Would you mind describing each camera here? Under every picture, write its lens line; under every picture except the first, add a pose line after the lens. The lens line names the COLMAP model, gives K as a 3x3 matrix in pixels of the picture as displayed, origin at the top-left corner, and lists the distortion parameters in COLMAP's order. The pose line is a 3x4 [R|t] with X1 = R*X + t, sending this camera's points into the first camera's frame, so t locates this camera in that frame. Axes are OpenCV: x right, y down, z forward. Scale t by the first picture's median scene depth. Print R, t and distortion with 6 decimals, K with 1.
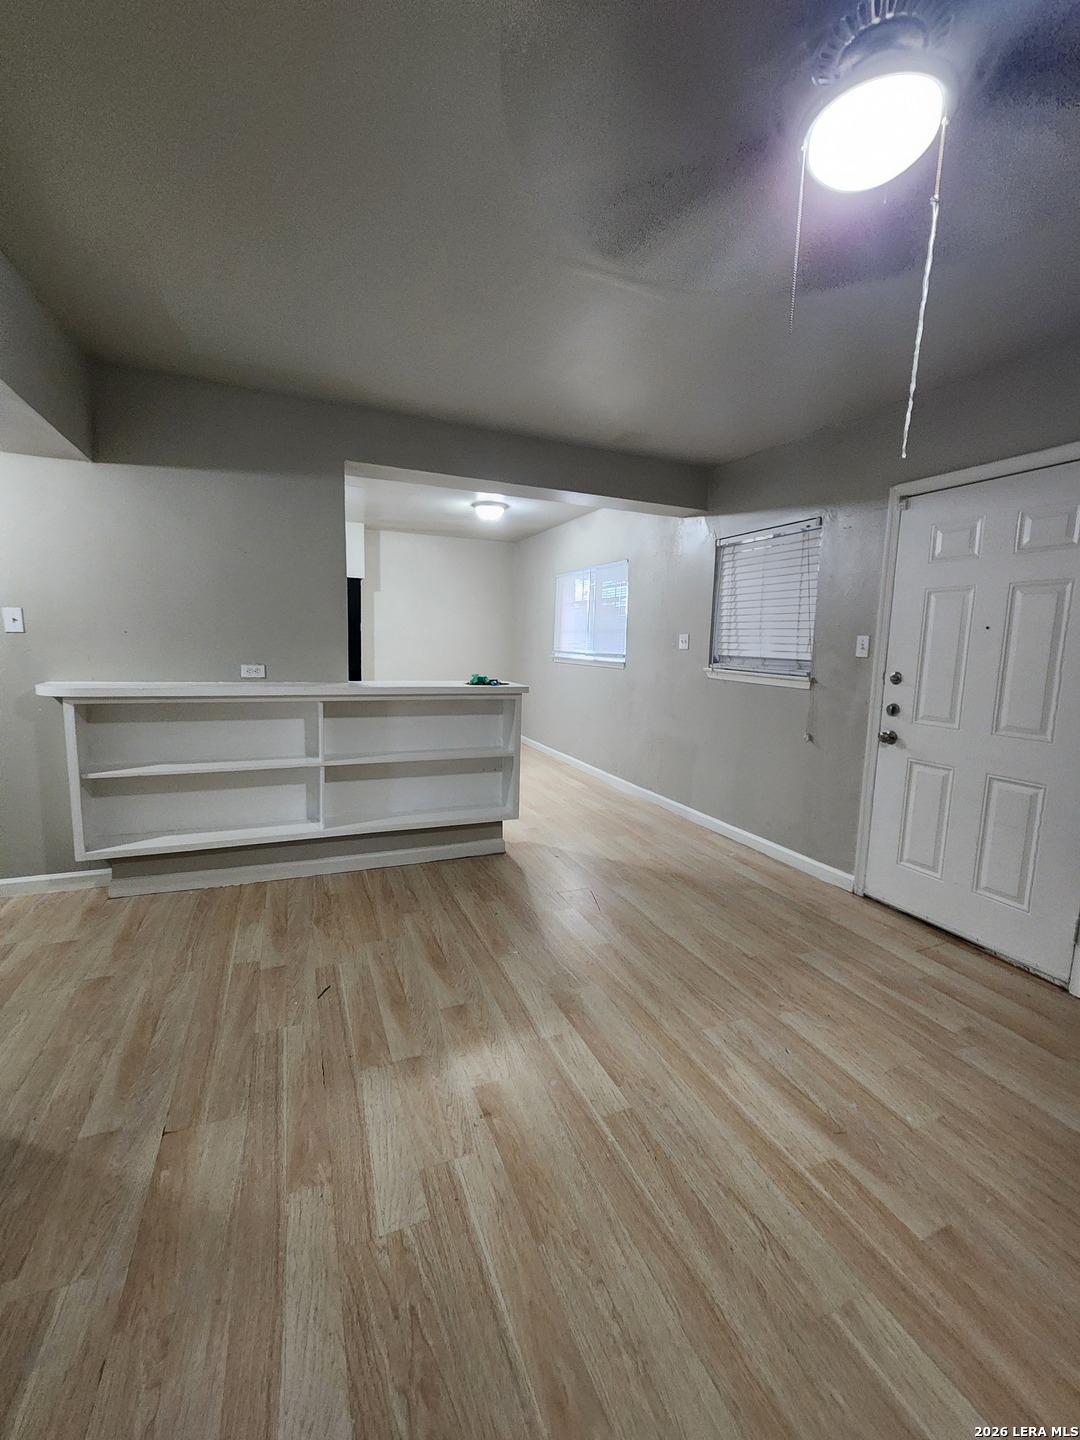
lens RADIAL K [[596.4, 0, 539.1], [0, 596.4, 715.7], [0, 0, 1]] dist [-0.009870, 0.003597]
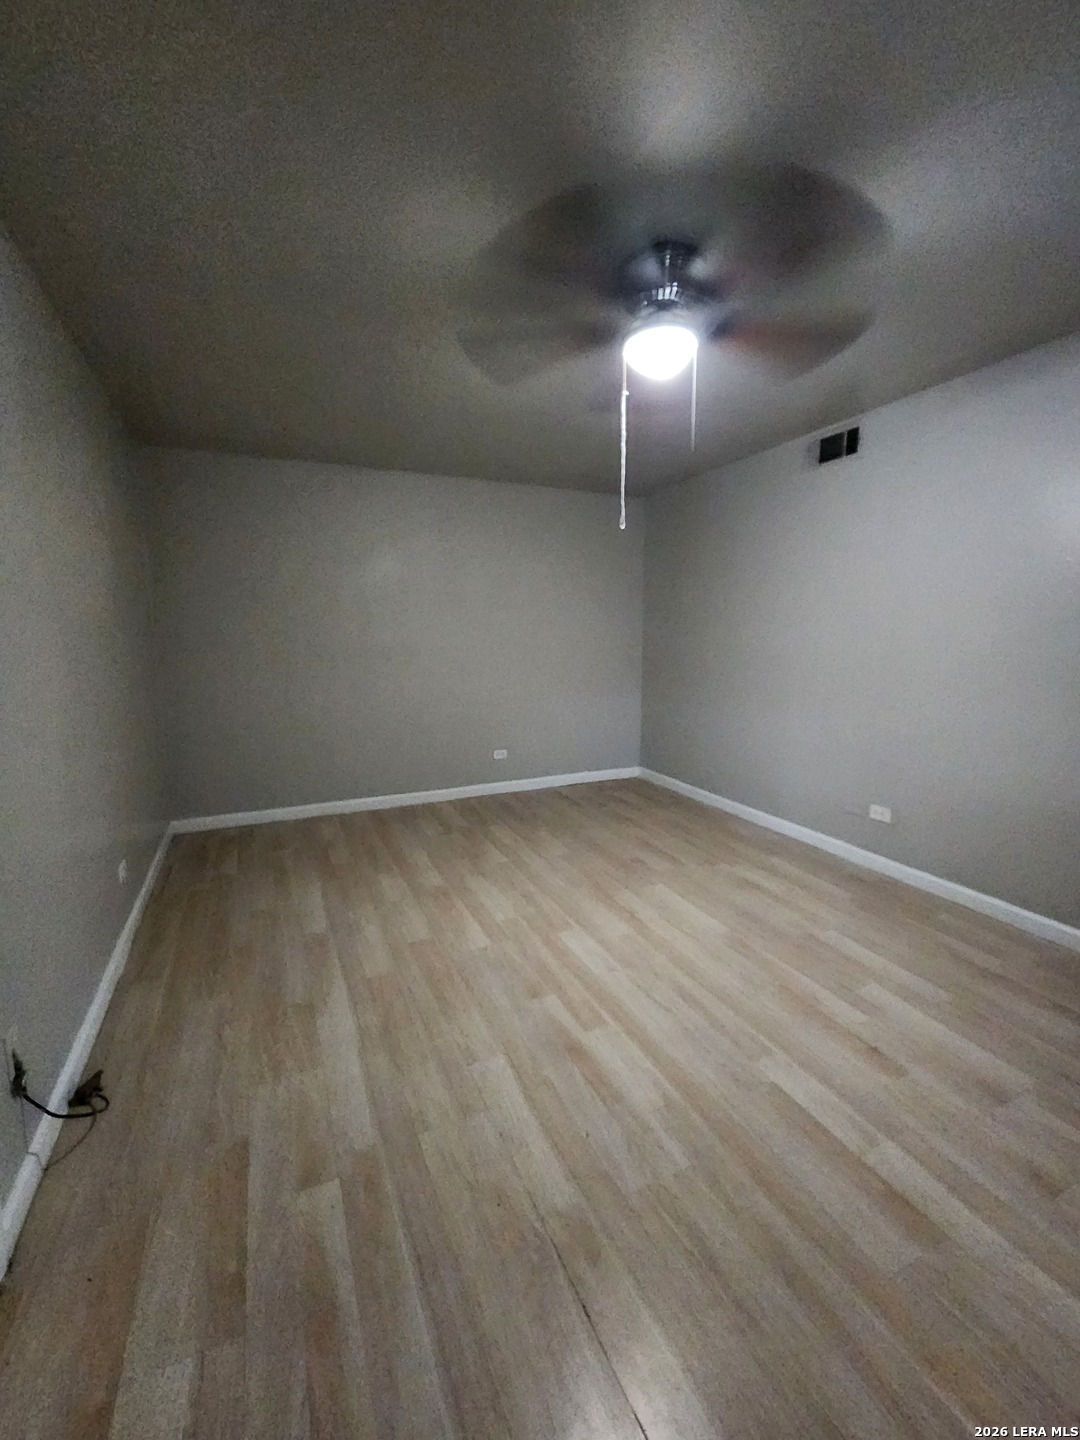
lens RADIAL K [[596.4, 0, 539.1], [0, 596.4, 715.7], [0, 0, 1]] dist [-0.009870, 0.003597]
pose [[-0.998602, -0.019949, -0.048957, 0.429402], [-0.032674, 0.960909, 0.274928, -0.165739], [0.041558, 0.276143, -0.960218, 1.300775]]
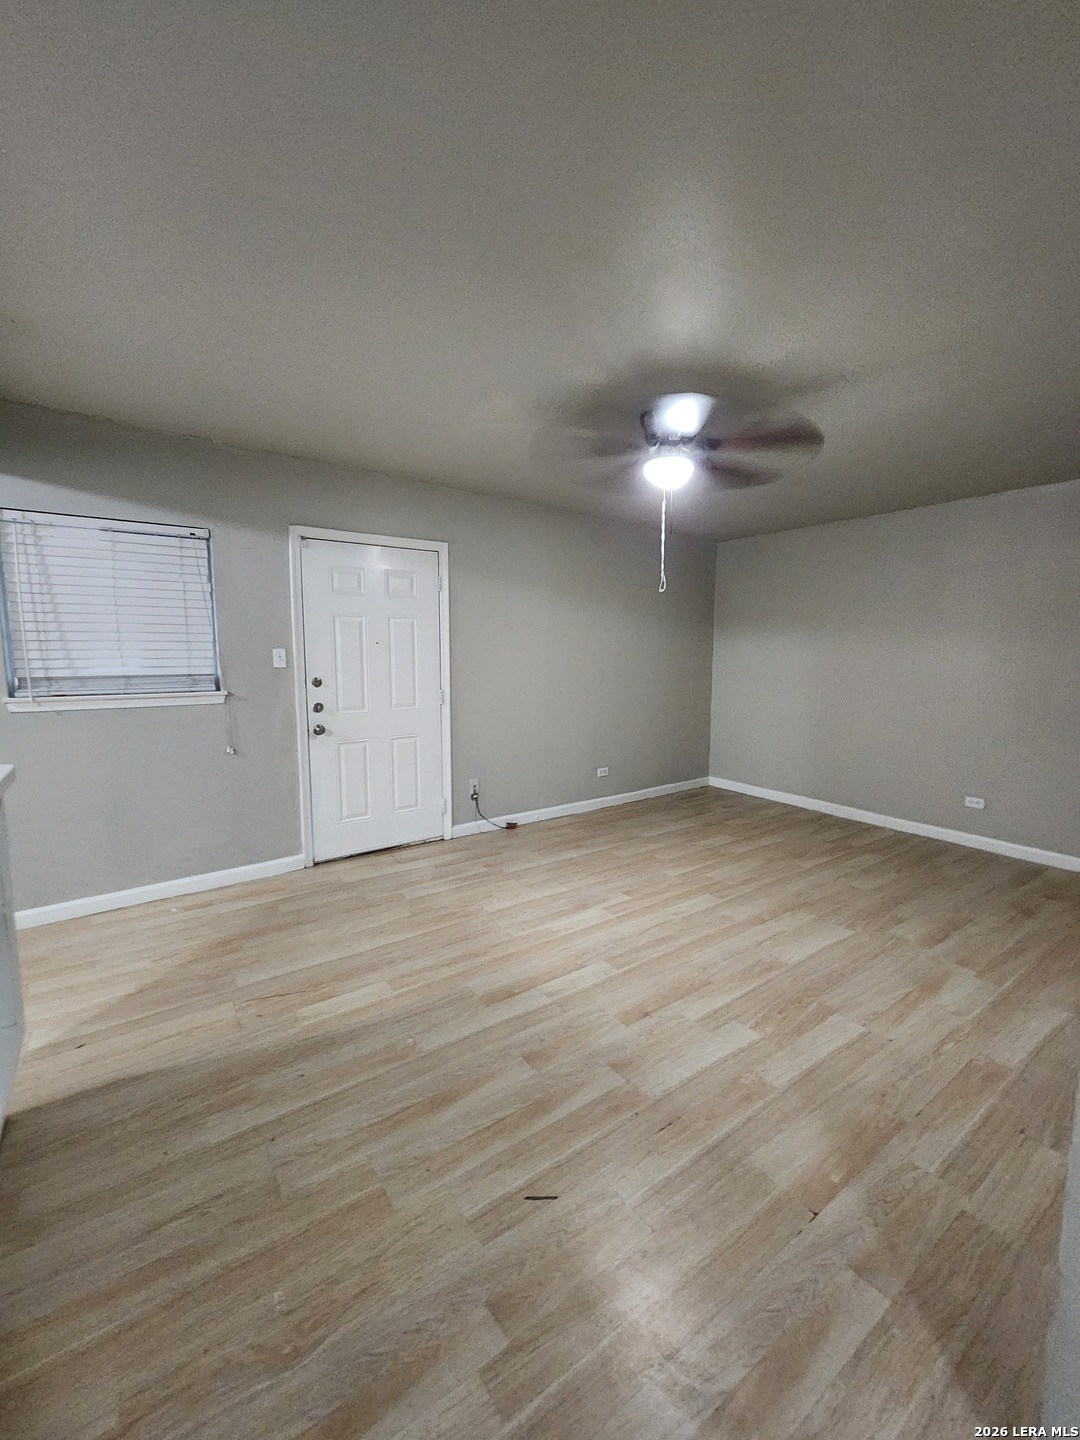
lens RADIAL K [[596.4, 0, 539.1], [0, 596.4, 715.7], [0, 0, 1]] dist [-0.009870, 0.003597]
pose [[-0.216800, -0.136329, 0.966650, -0.864180], [0.119116, 0.979108, 0.164801, -0.173712], [-0.968922, 0.150873, -0.196032, 0.963084]]
